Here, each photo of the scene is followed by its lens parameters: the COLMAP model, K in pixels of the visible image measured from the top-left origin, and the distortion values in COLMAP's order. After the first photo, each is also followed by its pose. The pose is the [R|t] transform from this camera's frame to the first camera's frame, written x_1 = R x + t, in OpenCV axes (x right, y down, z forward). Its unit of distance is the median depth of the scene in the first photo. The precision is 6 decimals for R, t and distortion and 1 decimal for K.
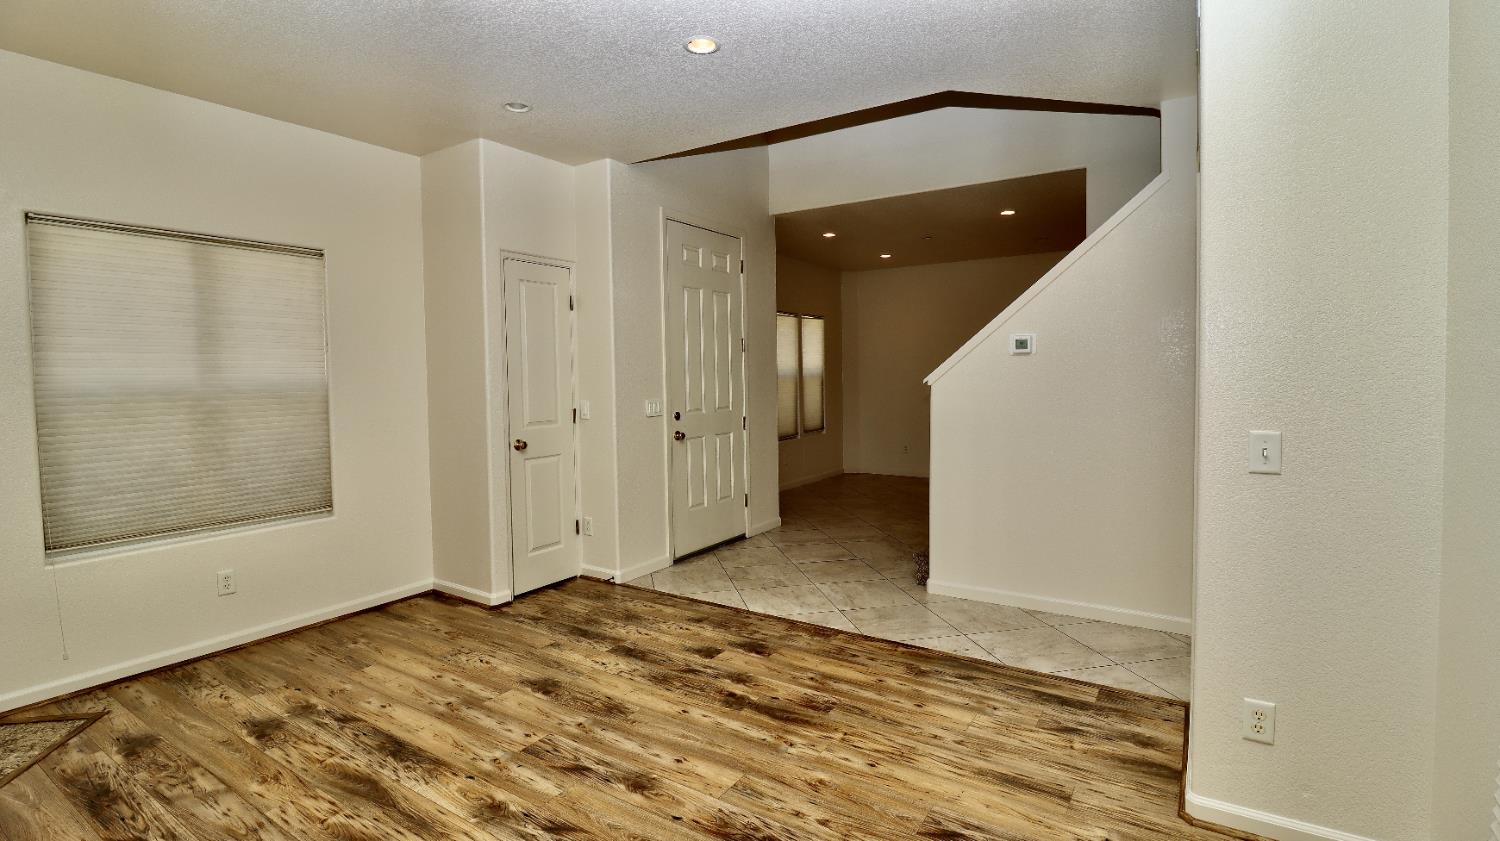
lens RADIAL K [[694.7, 0, 756.7], [0, 694.7, 401.2], [0, 0, 1]] dist [0.002106, -0.015388]
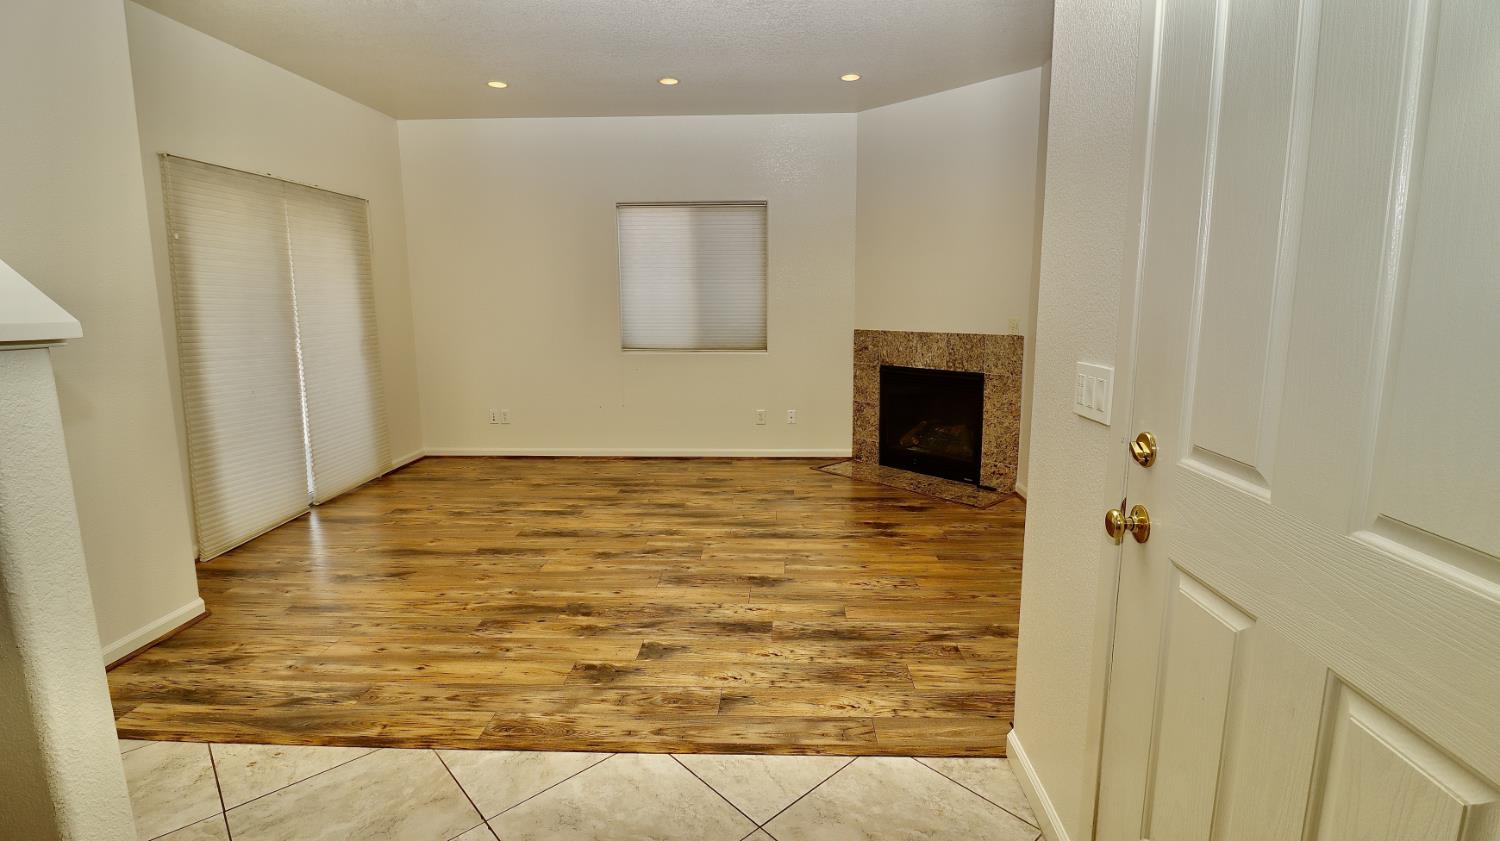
lens RADIAL K [[694.7, 0, 756.7], [0, 694.7, 401.2], [0, 0, 1]] dist [0.002106, -0.015388]
pose [[-0.861776, 0.094208, -0.498464, 0.219339], [-0.003940, 0.981332, 0.192280, -0.072182], [0.507273, 0.167666, -0.845318, 1.883792]]
